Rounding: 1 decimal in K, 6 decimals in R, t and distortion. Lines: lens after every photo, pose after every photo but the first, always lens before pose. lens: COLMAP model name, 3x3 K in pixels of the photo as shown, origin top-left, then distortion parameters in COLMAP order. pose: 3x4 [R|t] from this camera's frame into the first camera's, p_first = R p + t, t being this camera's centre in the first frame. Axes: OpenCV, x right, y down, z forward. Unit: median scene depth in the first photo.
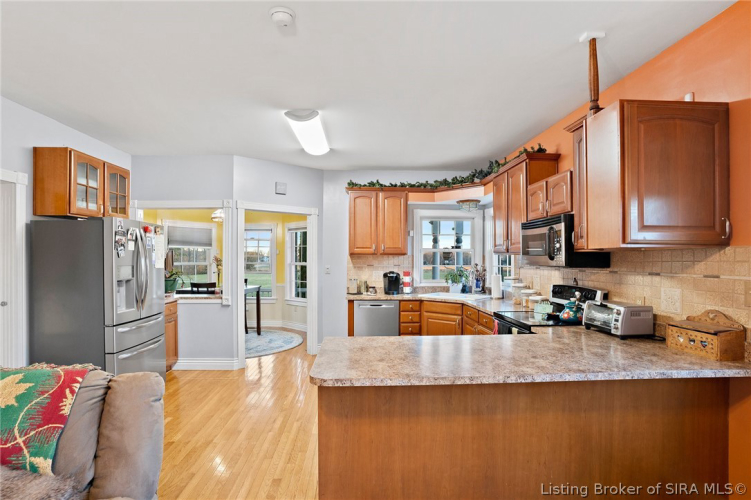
lens RADIAL K [[374.7, 0, 375.4], [0, 374.7, 257.9], [0, 0, 1]] dist [-0.101600, 0.066054]
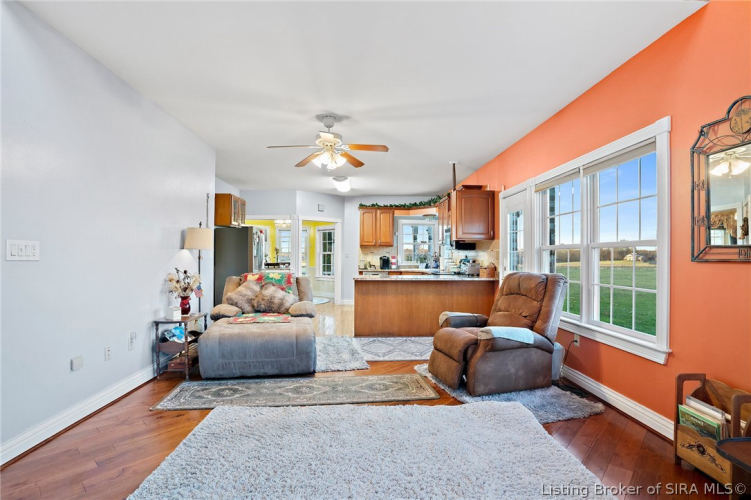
lens RADIAL K [[377.2, 0, 376.2], [0, 377.2, 266.7], [0, 0, 1]] dist [-0.053450, 0.000971]
pose [[0.999979, 0.003445, -0.005576, 0.015668], [-0.003282, 0.999572, 0.029064, 0.038750], [0.005674, -0.029045, 0.999562, -0.795746]]
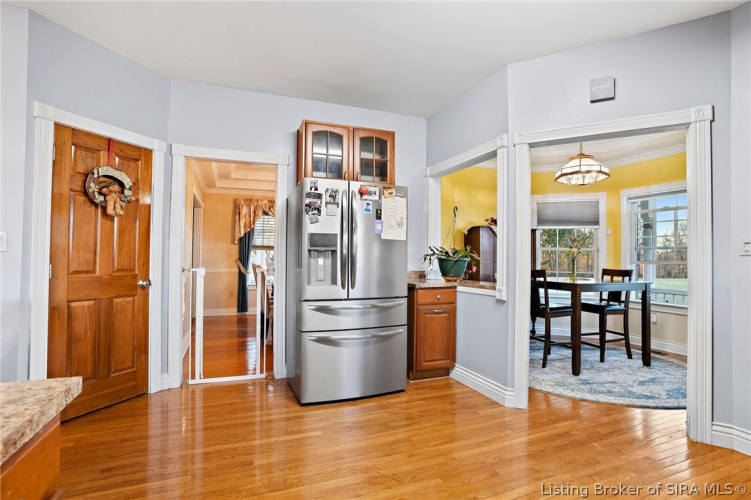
lens RADIAL K [[371.1, 0, 375.5], [0, 371.1, 250.0], [0, 0, 1]] dist [-0.067979, 0.033177]
pose [[0.330928, -0.014598, -0.943543, 0.116397], [-0.006160, 0.999826, -0.017629, 0.050034], [0.943636, 0.011647, 0.330780, 0.544525]]
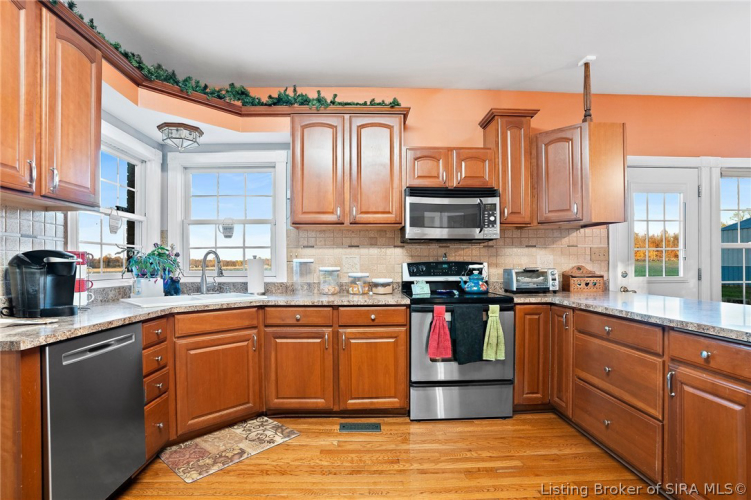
lens RADIAL K [[377.2, 0, 376.2], [0, 377.2, 266.7], [0, 0, 1]] dist [-0.053450, 0.000971]
pose [[0.020803, -0.008136, 0.999750, -0.319933], [0.001273, 0.999966, 0.008111, 0.052743], [-0.999783, 0.001104, 0.020812, 0.743598]]
